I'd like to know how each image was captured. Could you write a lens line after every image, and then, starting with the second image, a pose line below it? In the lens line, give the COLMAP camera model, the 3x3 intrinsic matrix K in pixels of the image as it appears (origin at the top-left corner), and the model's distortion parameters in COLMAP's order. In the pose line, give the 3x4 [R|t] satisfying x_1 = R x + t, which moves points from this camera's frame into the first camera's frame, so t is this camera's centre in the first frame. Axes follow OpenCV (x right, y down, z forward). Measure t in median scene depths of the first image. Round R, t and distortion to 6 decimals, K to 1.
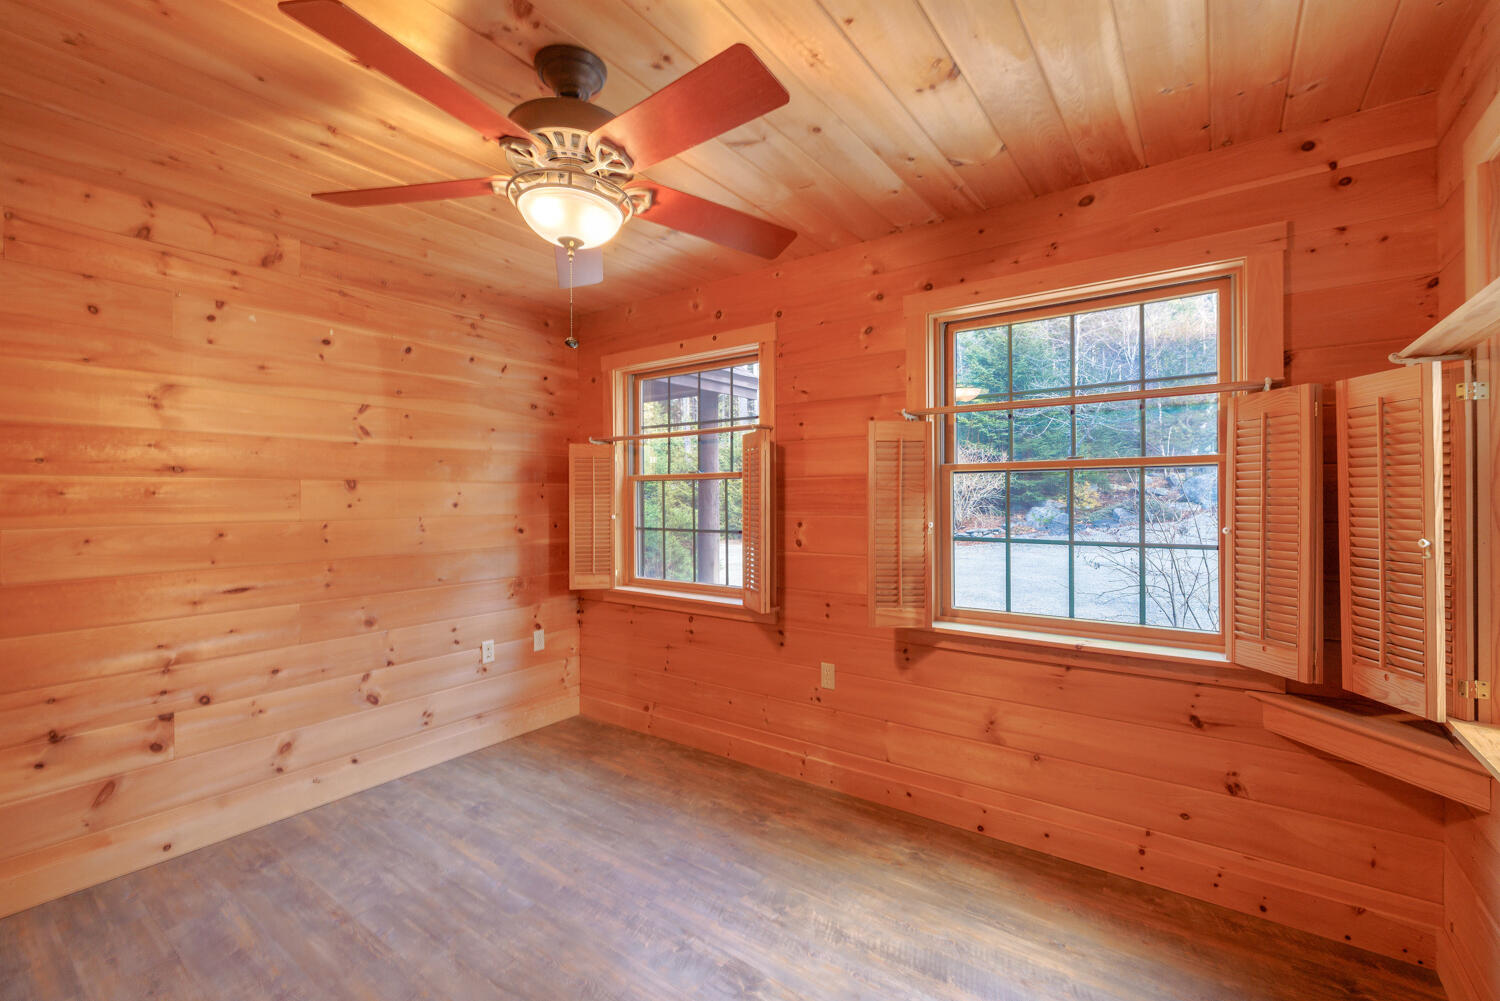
lens RADIAL K [[633.4, 0, 748.9], [0, 633.4, 497.8], [0, 0, 1]] dist [0.002634, -0.000099]
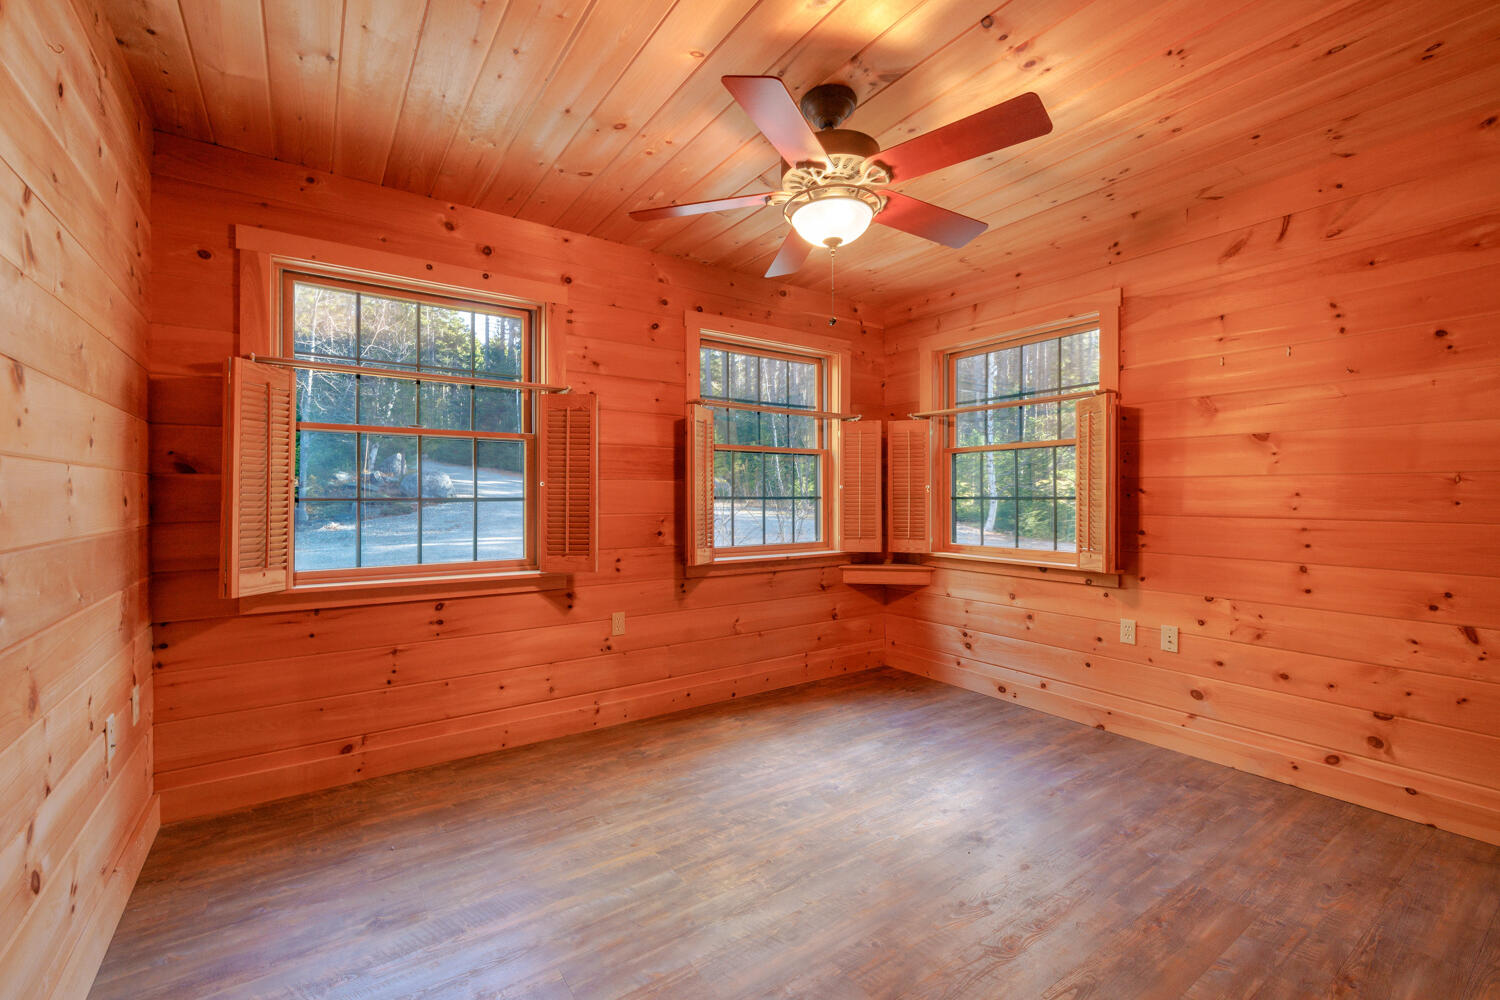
lens RADIAL K [[647.4, 0, 750.0], [0, 647.4, 490.6], [0, 0, 1]] dist [0.008998, -0.000272]
pose [[0.324460, 0.008709, 0.945859, -0.964635], [-0.006030, 0.999956, -0.007139, 0.058777], [-0.945880, -0.003387, 0.324498, 0.450868]]
